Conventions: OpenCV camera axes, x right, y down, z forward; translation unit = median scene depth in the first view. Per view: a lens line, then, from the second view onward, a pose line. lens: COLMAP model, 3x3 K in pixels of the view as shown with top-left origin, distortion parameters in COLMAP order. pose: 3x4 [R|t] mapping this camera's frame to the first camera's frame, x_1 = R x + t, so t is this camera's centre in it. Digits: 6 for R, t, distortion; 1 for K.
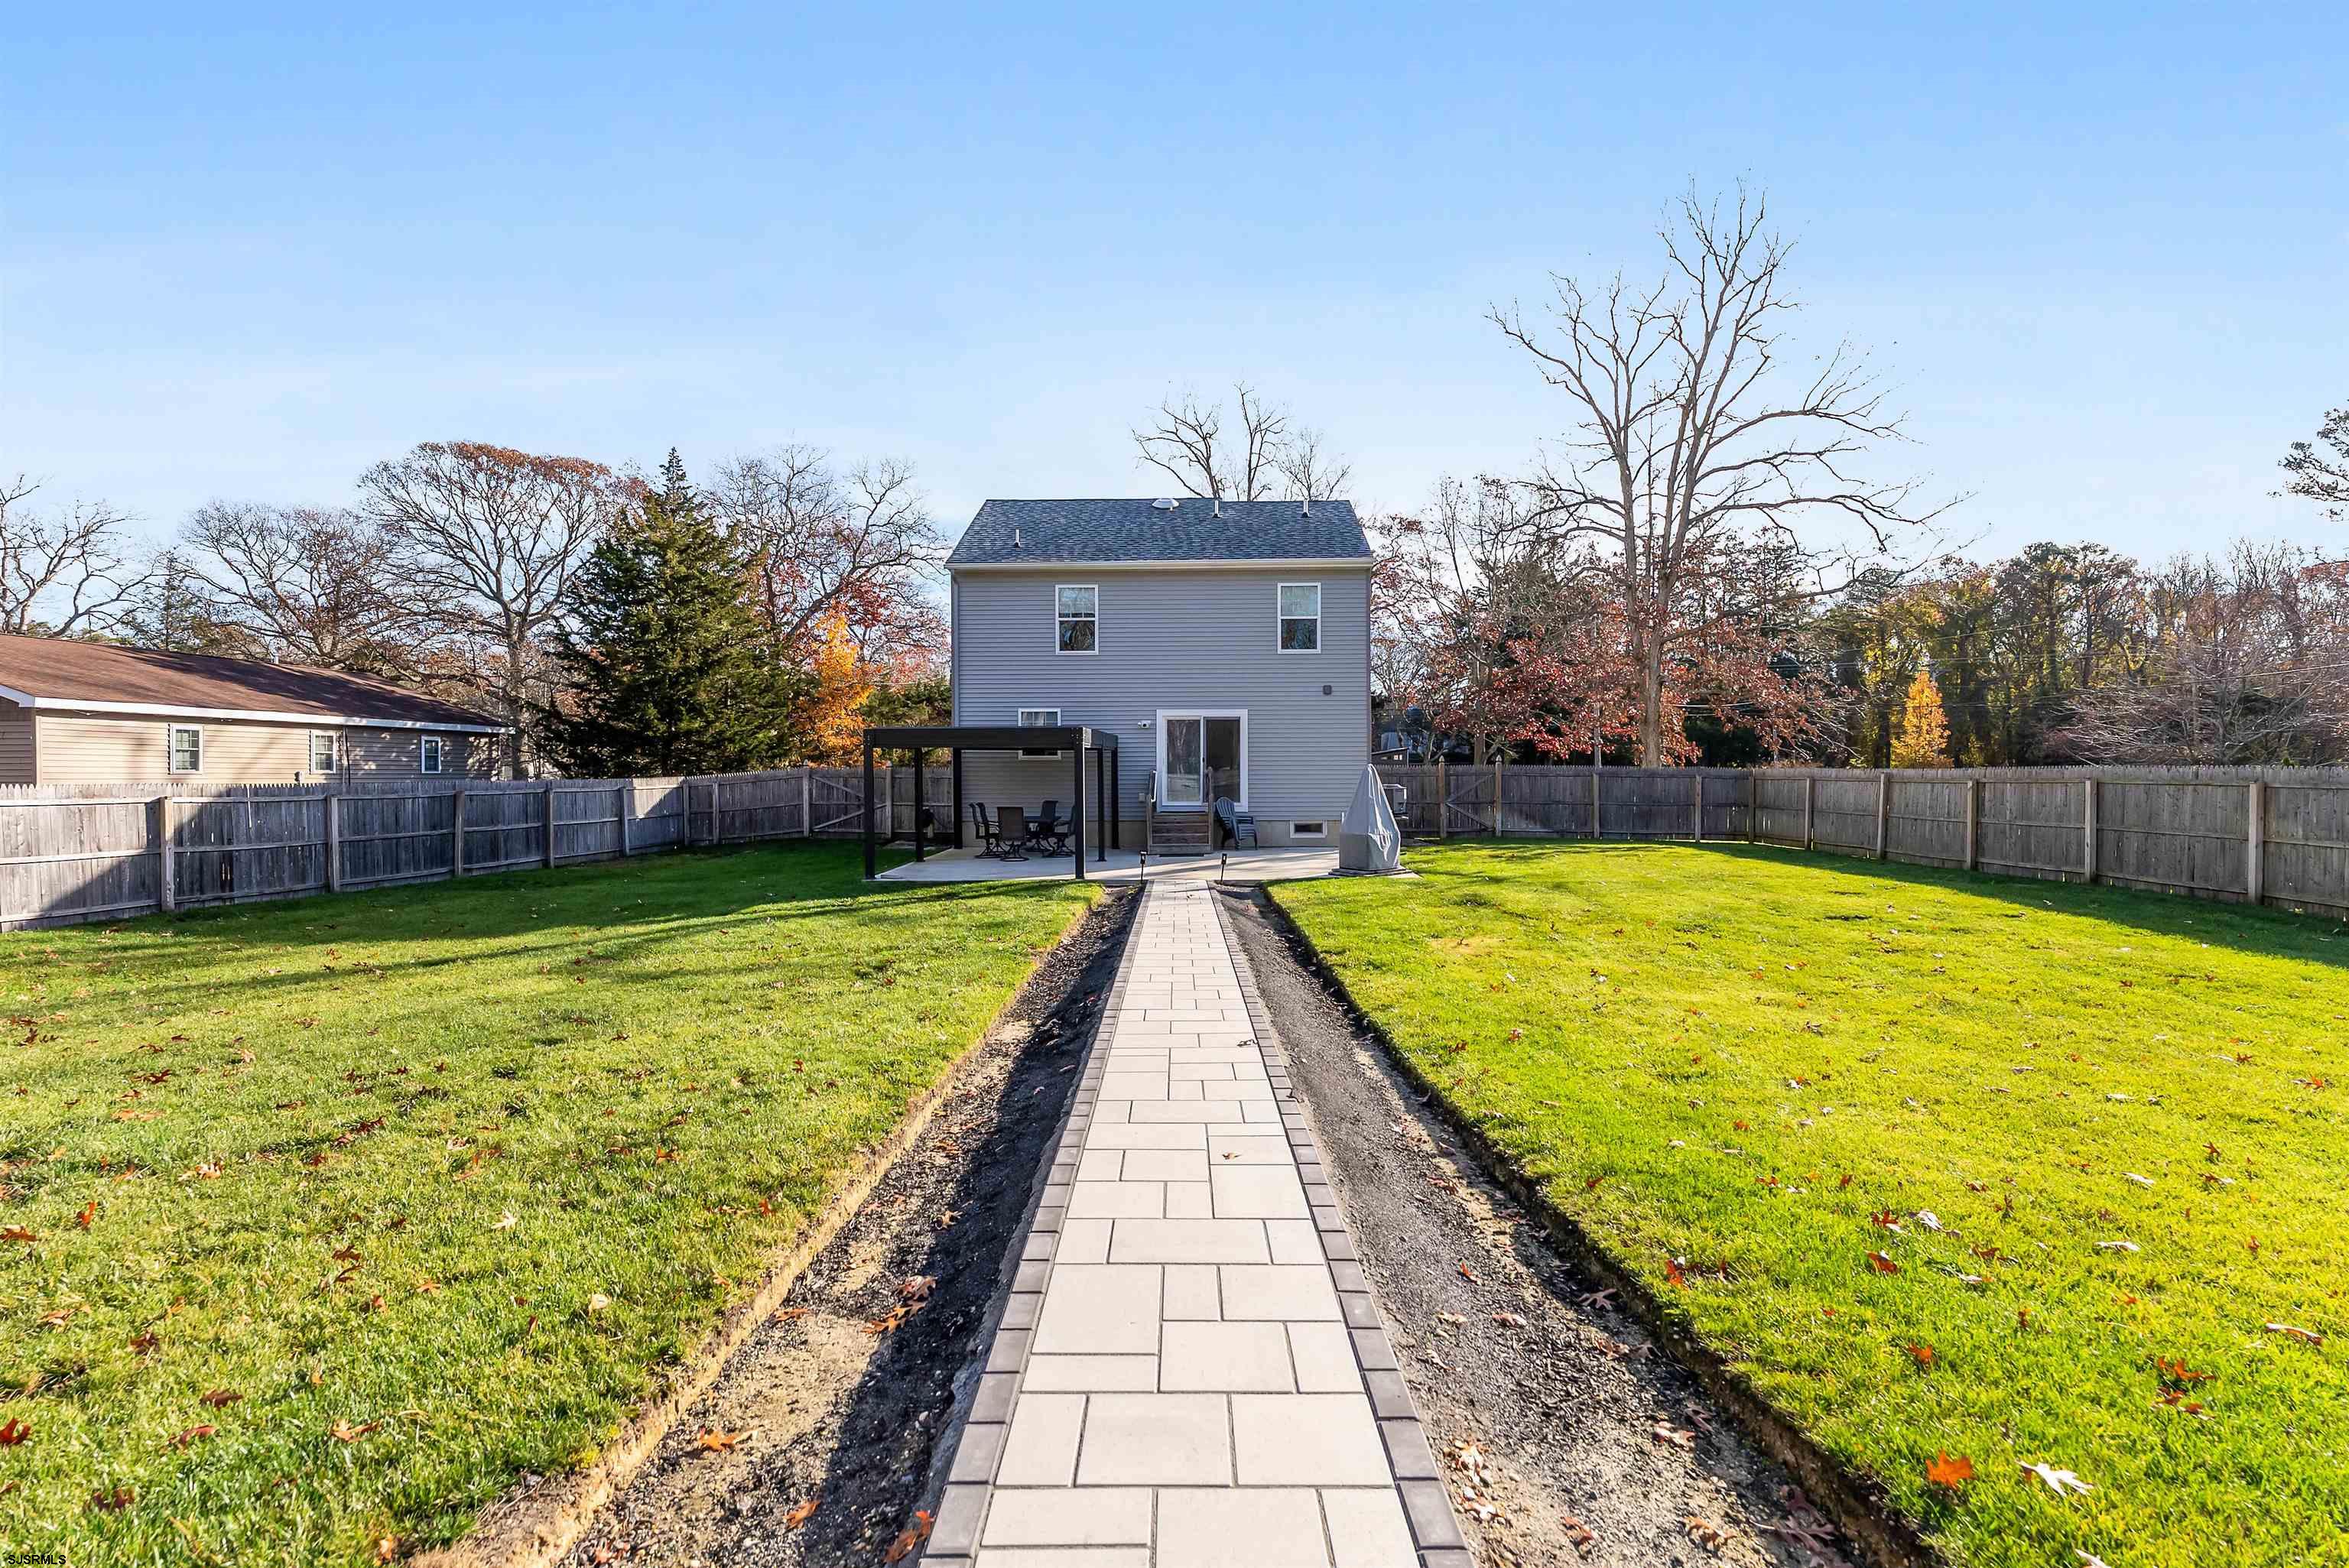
lens RADIAL K [[1031.8, 0, 1179.5], [0, 1031.8, 784.9], [0, 0, 1]] dist [0.001946, -0.000889]
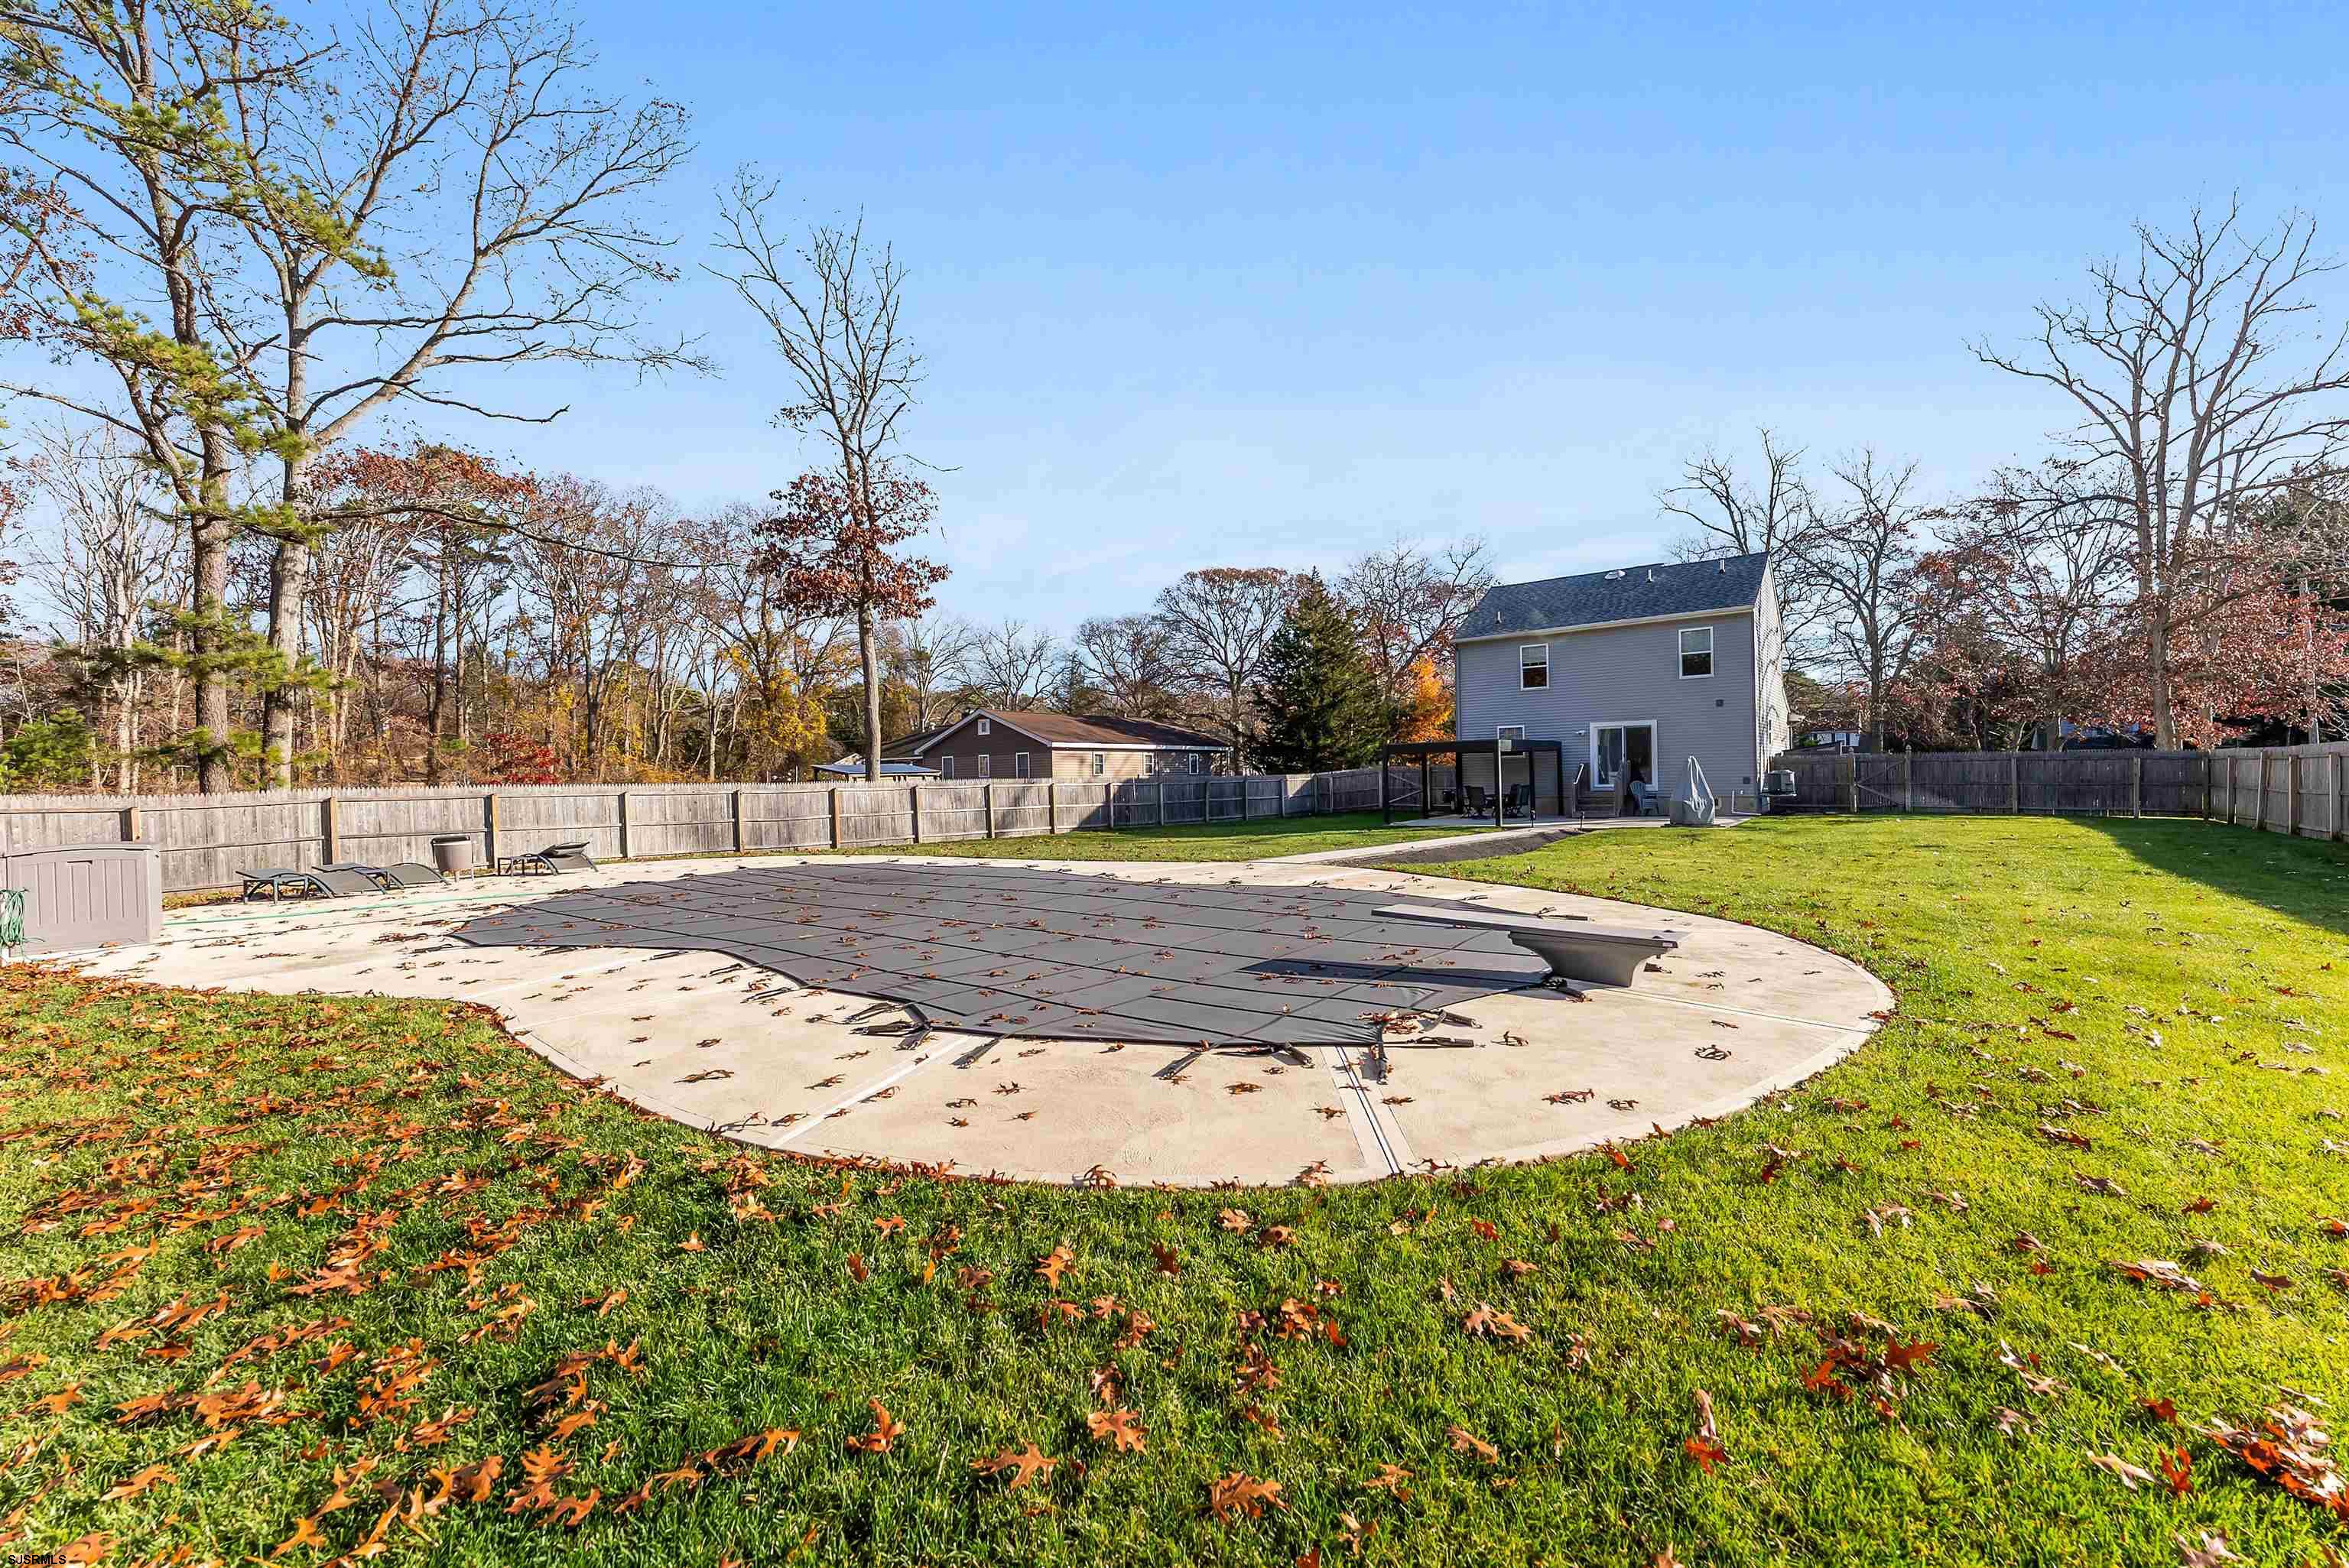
lens RADIAL K [[956.7, 0, 1174.9], [0, 956.7, 775.3], [0, 0, 1]] dist [-0.002126, 0.000106]
pose [[0.801262, -0.014632, -0.598134, 0.226011], [0.008188, 0.999875, -0.013491, 0.011728], [0.598257, 0.005912, 0.801282, -0.326288]]
